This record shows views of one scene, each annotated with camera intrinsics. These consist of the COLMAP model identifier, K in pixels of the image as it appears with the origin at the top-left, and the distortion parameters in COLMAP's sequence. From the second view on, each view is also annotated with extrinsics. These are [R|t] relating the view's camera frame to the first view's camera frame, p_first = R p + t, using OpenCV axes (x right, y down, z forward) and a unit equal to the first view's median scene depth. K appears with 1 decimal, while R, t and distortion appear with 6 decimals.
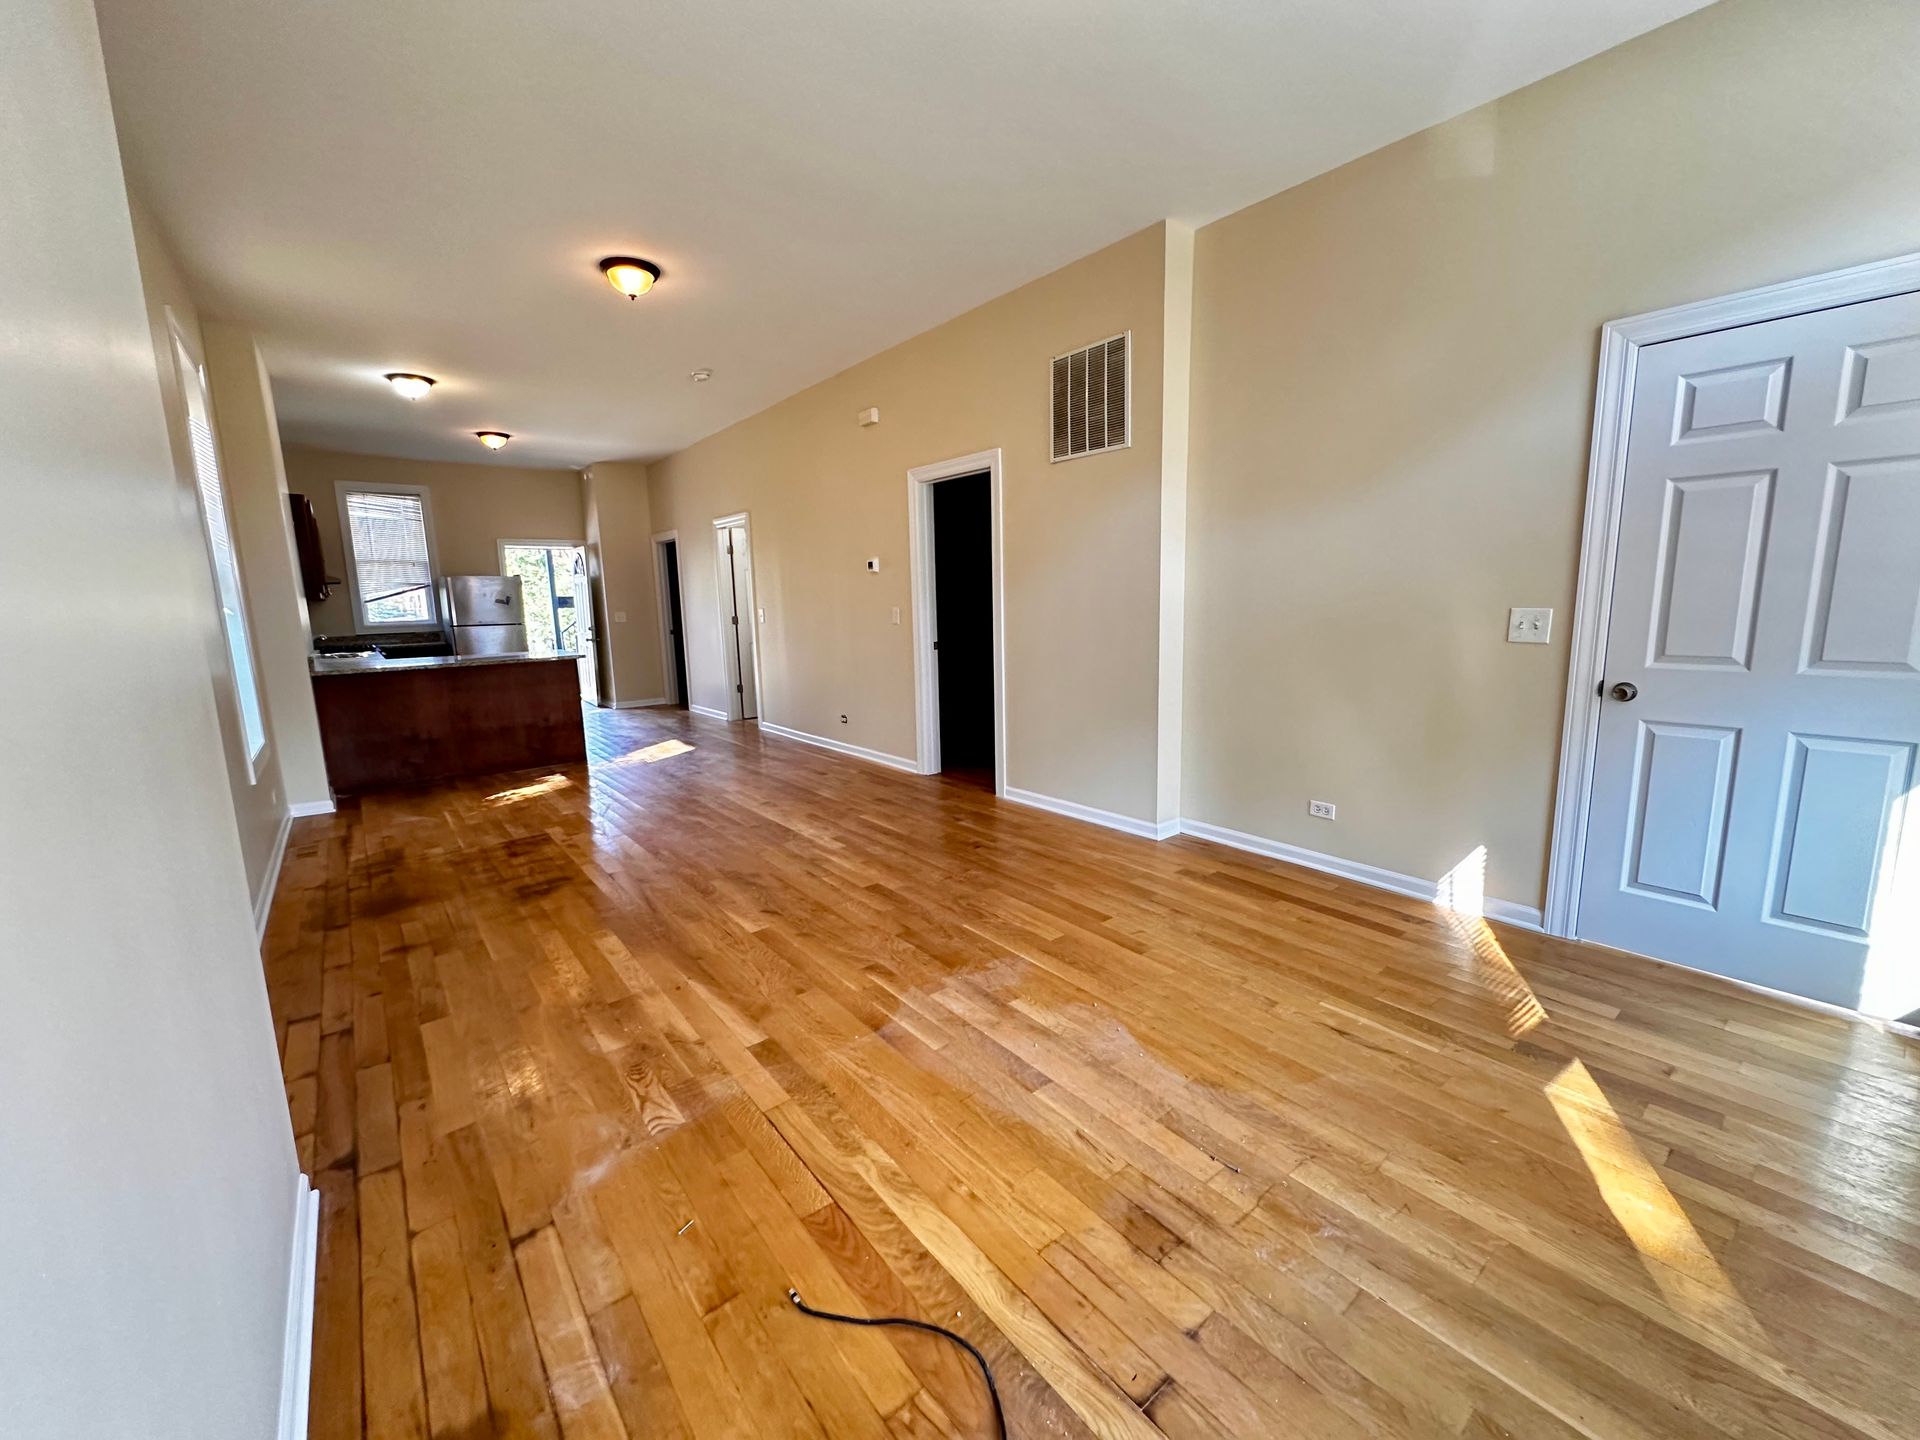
lens RADIAL K [[765.9, 0, 961.4], [0, 765.9, 717.8], [0, 0, 1]] dist [-0.004574, 0.000821]
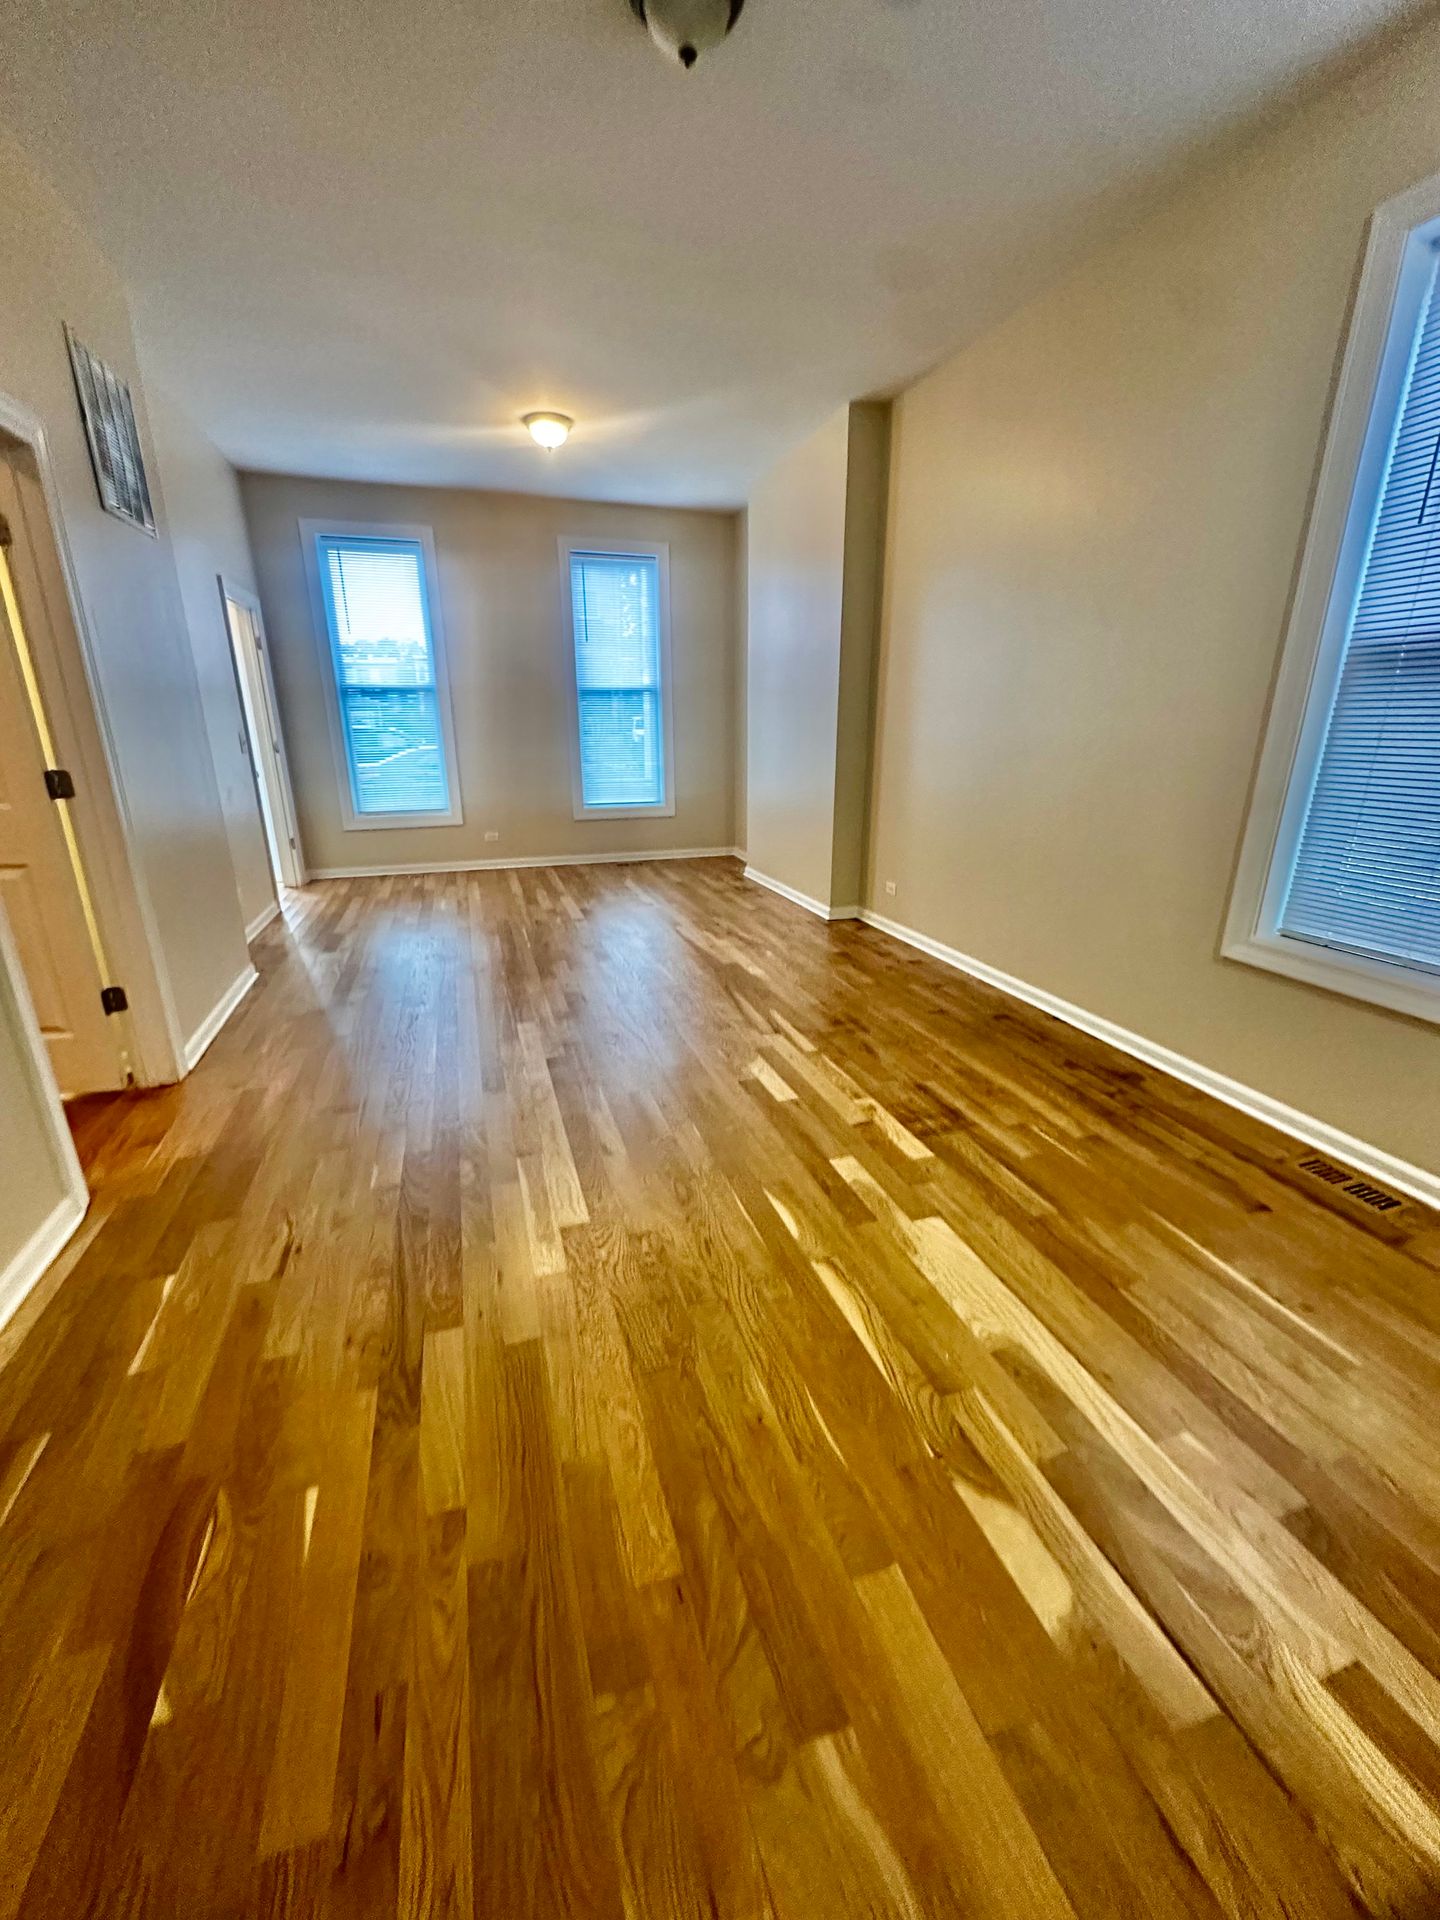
lens RADIAL K [[765.9, 0, 718.5], [0, 765.9, 954.5], [0, 0, 1]] dist [-0.004574, 0.000821]
pose [[-0.936139, -0.082488, 0.341817, -0.815290], [0.078449, 0.898599, 0.431700, -0.313659], [-0.342767, 0.430947, -0.834743, 2.035500]]
